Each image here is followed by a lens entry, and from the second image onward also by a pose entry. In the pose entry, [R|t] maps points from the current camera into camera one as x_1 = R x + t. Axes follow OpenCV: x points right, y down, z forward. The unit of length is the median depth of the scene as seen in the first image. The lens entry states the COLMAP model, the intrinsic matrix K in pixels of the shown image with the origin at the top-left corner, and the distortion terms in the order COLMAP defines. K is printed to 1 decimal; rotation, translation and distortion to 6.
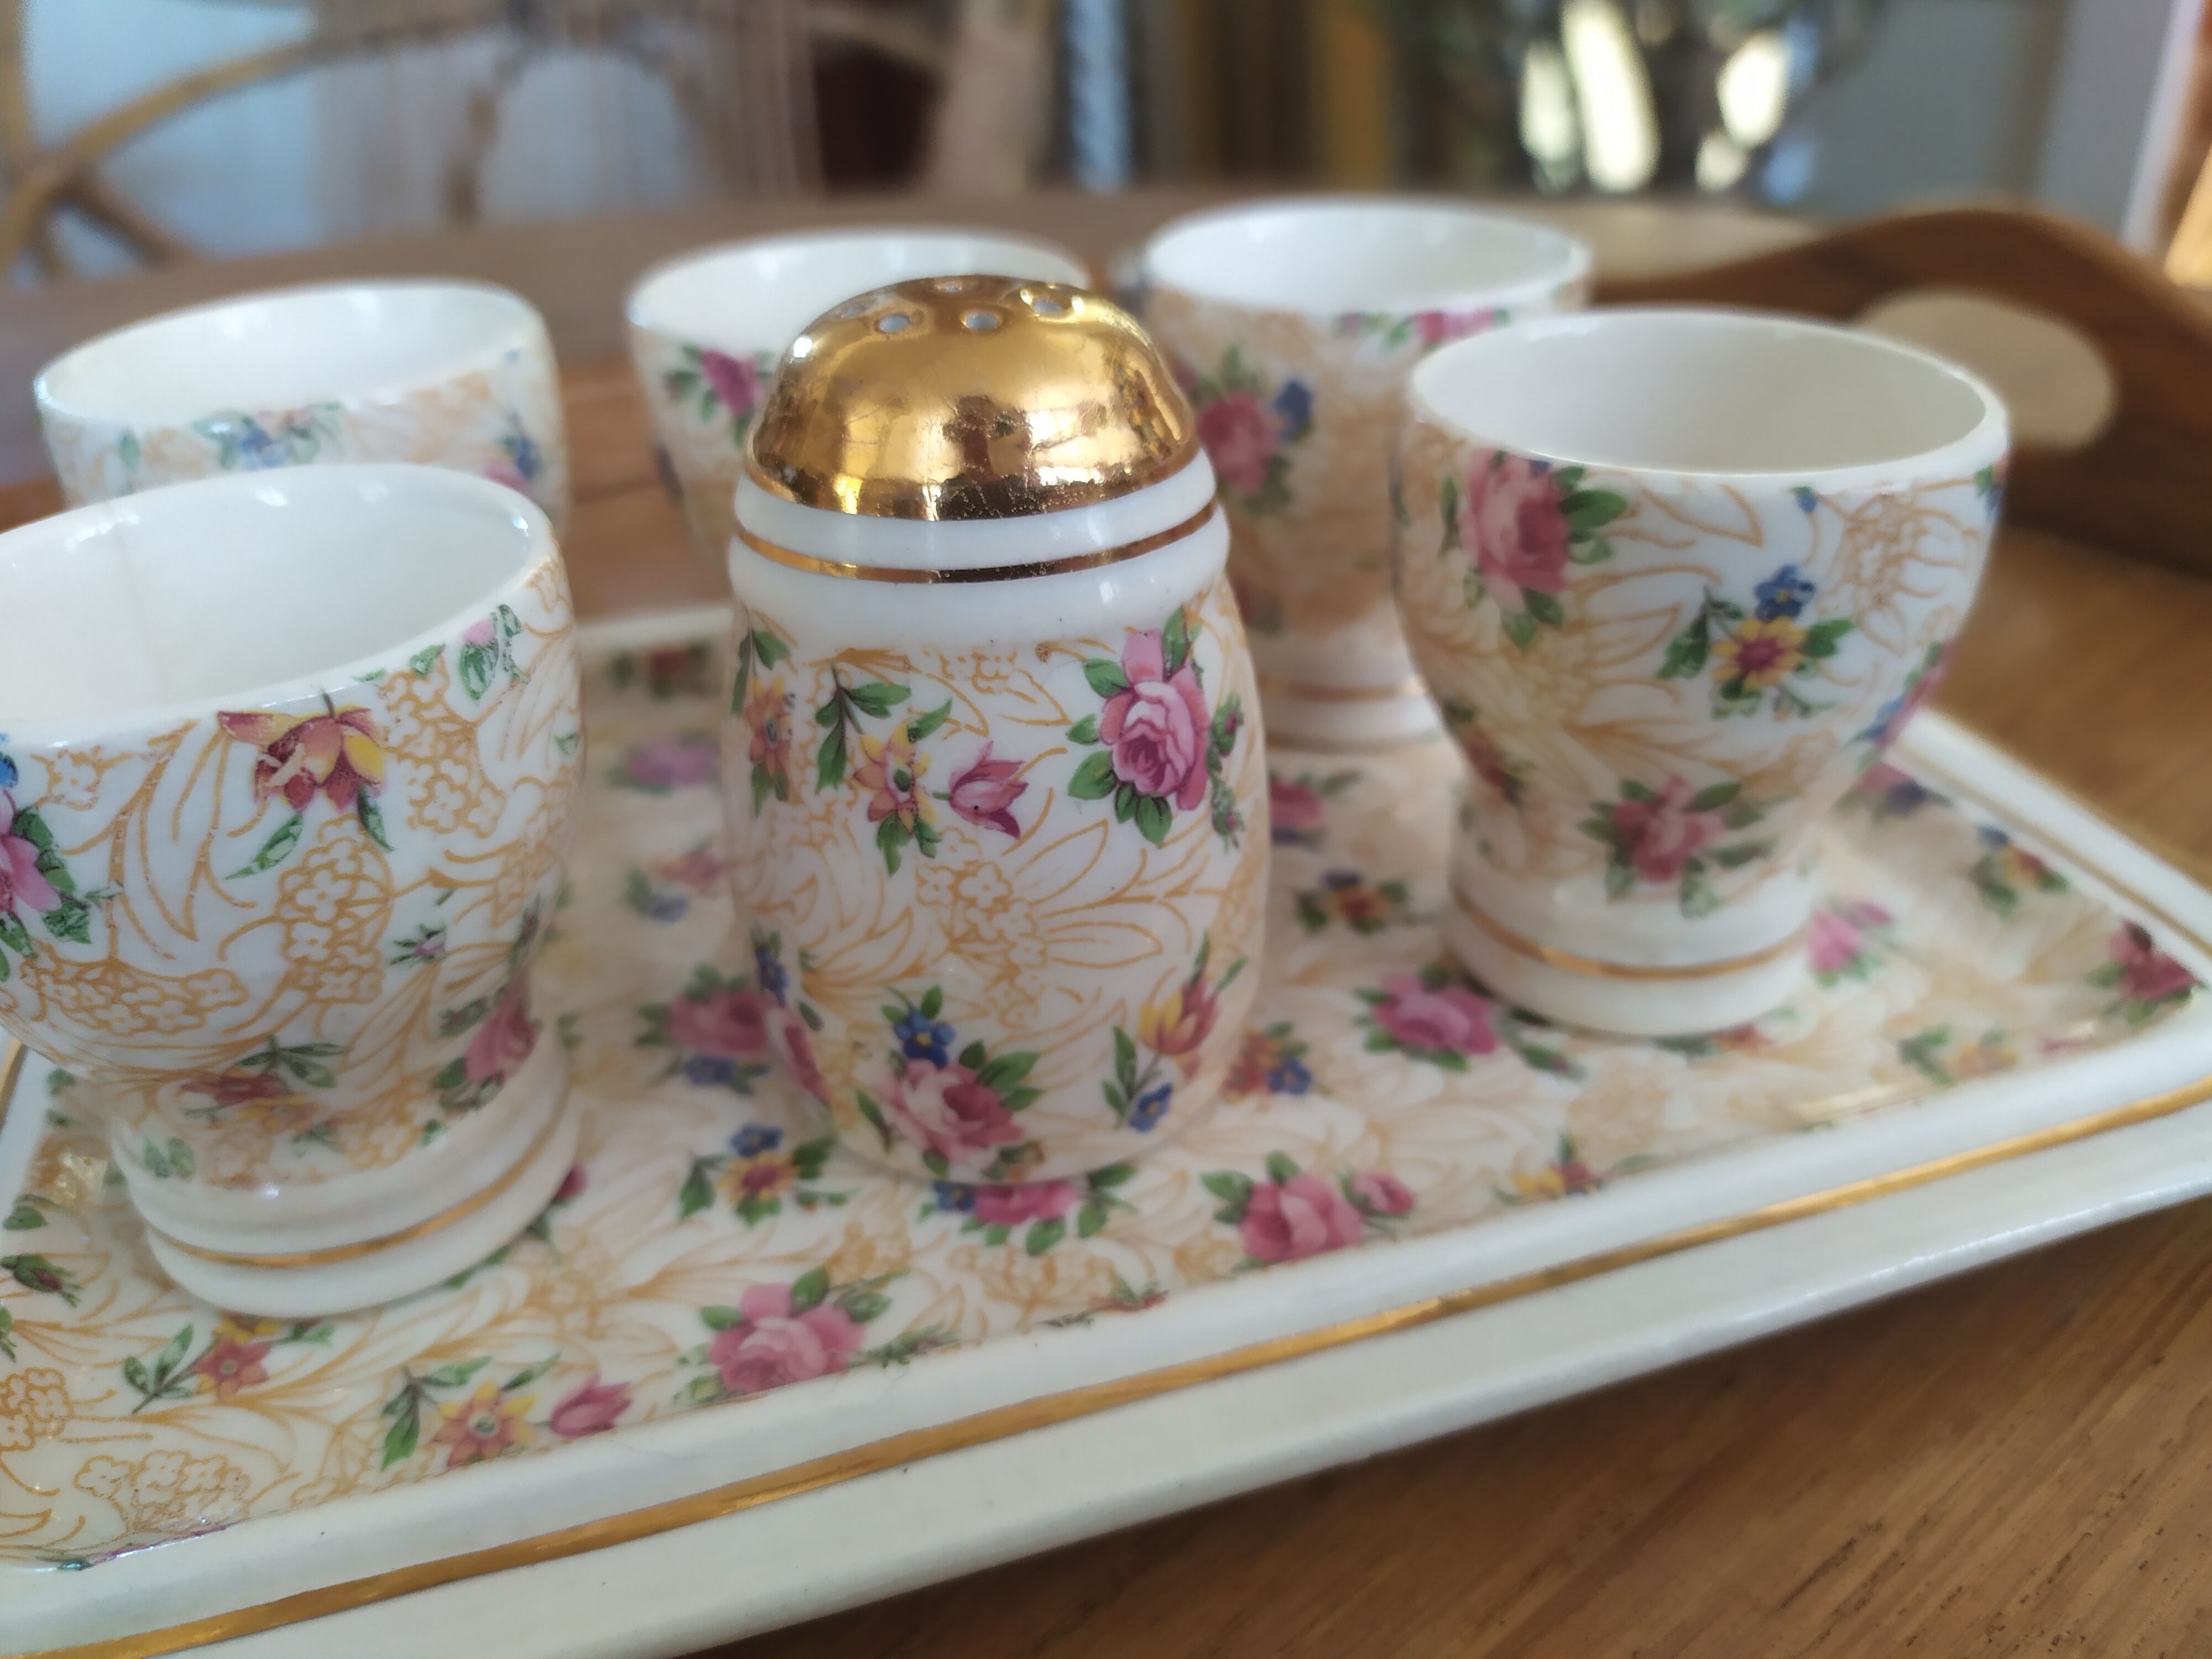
lens RADIAL K [[1761.9, 0, 1107.9], [0, 1761.9, 824.5], [0, 0, 1]] dist [0.004969, -0.097838]
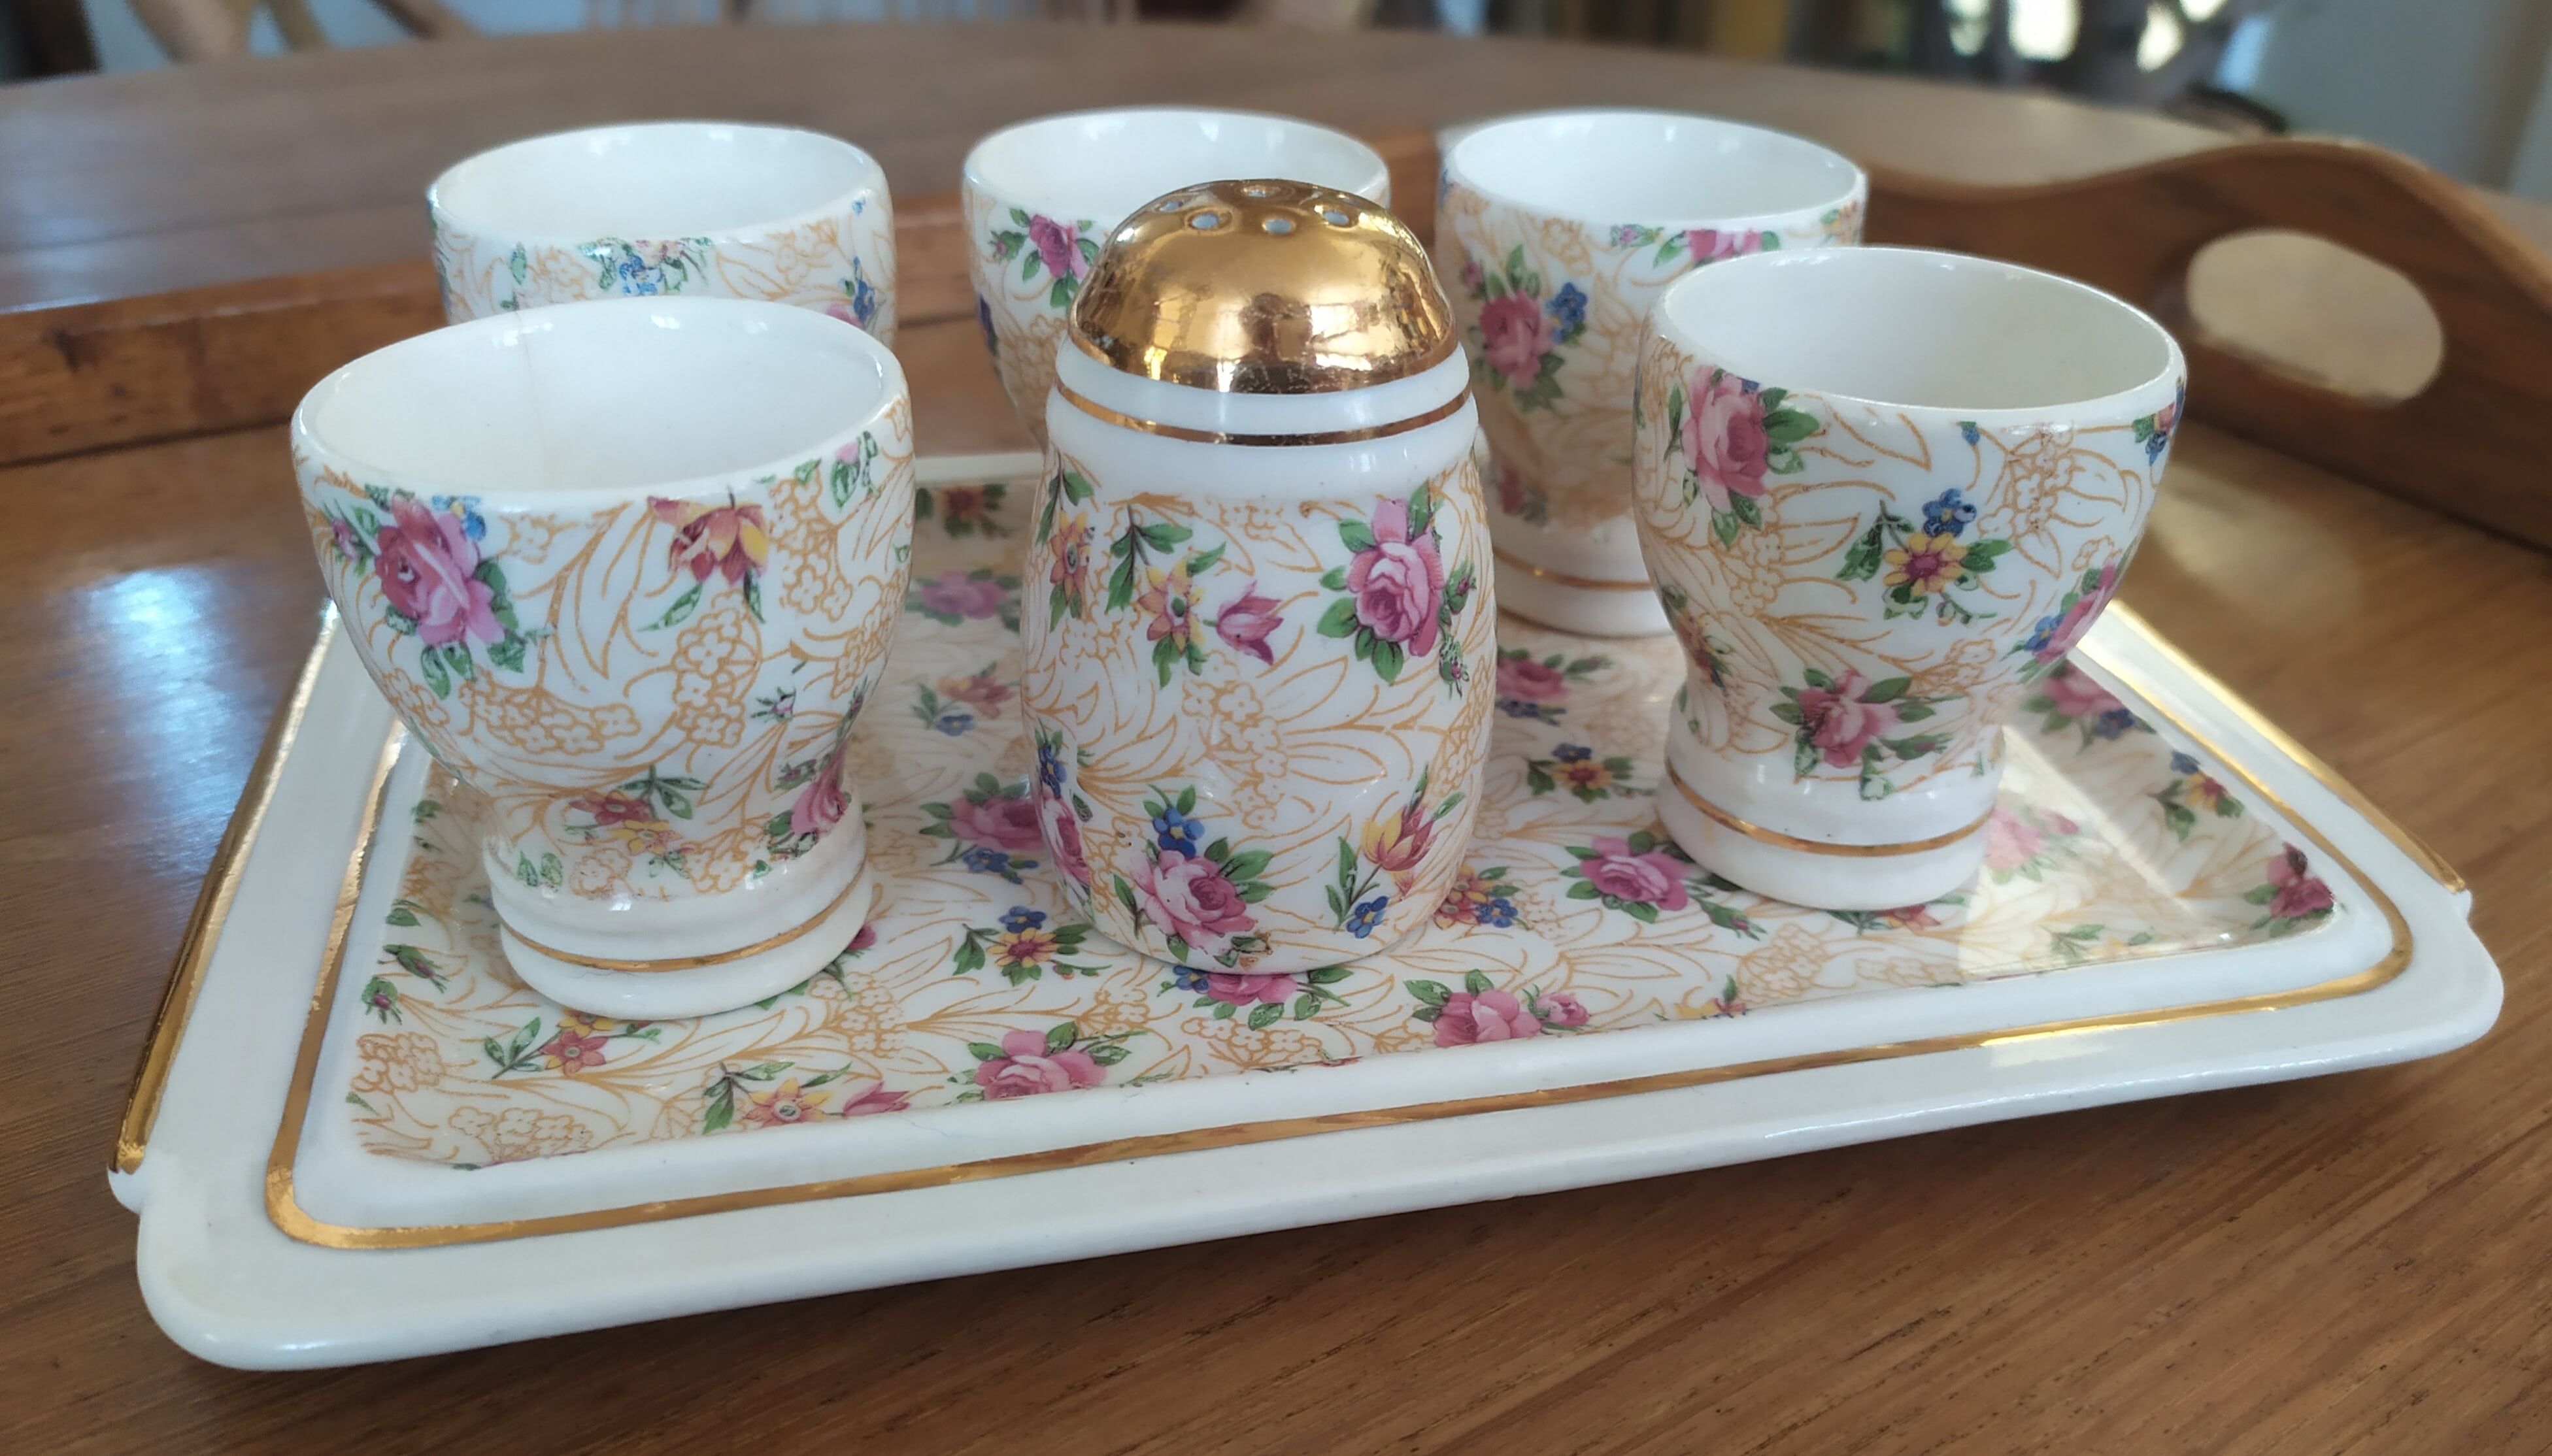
lens RADIAL K [[2018.6, 0, 1307.5], [0, 2018.6, 811.0], [0, 0, 1]] dist [0.008712, -0.002998]
pose [[0.994947, 0.090906, -0.042615, 0.039489], [-0.089338, 0.995300, 0.037370, 0.051744], [0.045812, -0.033374, 0.998392, -0.354164]]
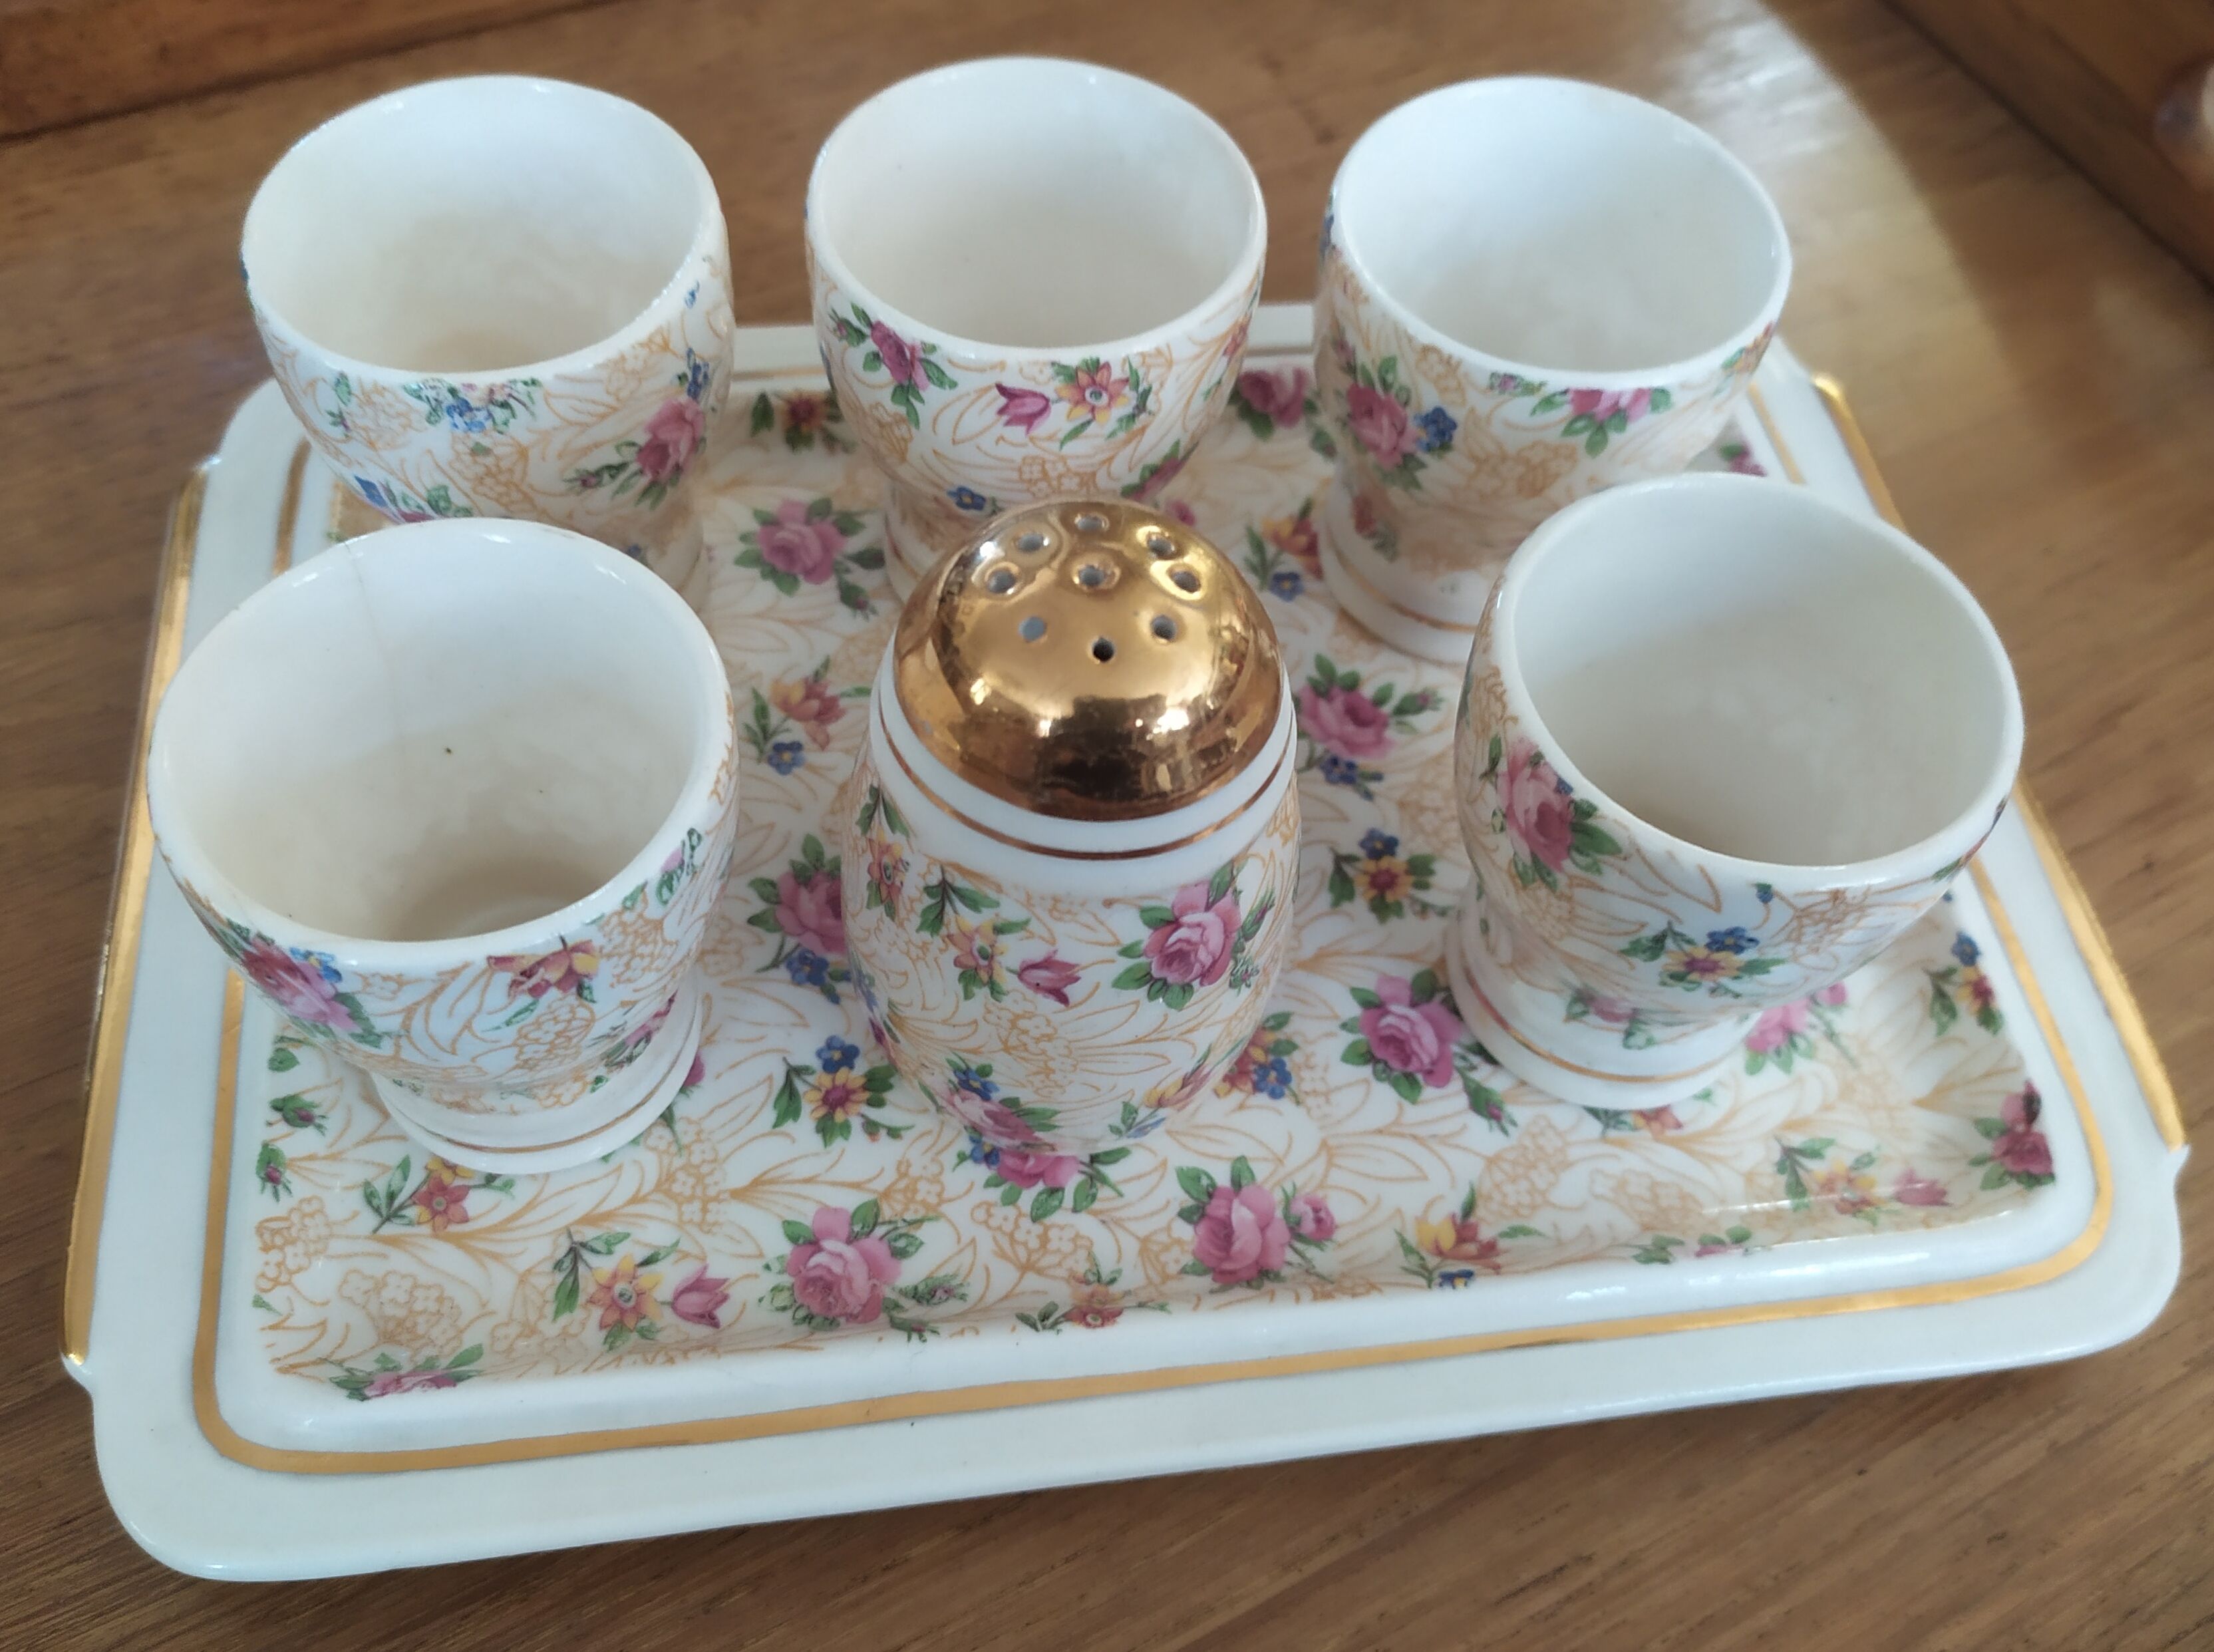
lens RADIAL K [[2065.0, 0, 1073.0], [0, 2065.0, 877.0], [0, 0, 1]] dist [0.004154, 0.015261]
pose [[0.980318, 0.195152, -0.029881, -0.019987], [-0.162384, 0.883111, 0.440167, -0.715013], [0.112288, -0.426651, 0.897419, -0.289675]]
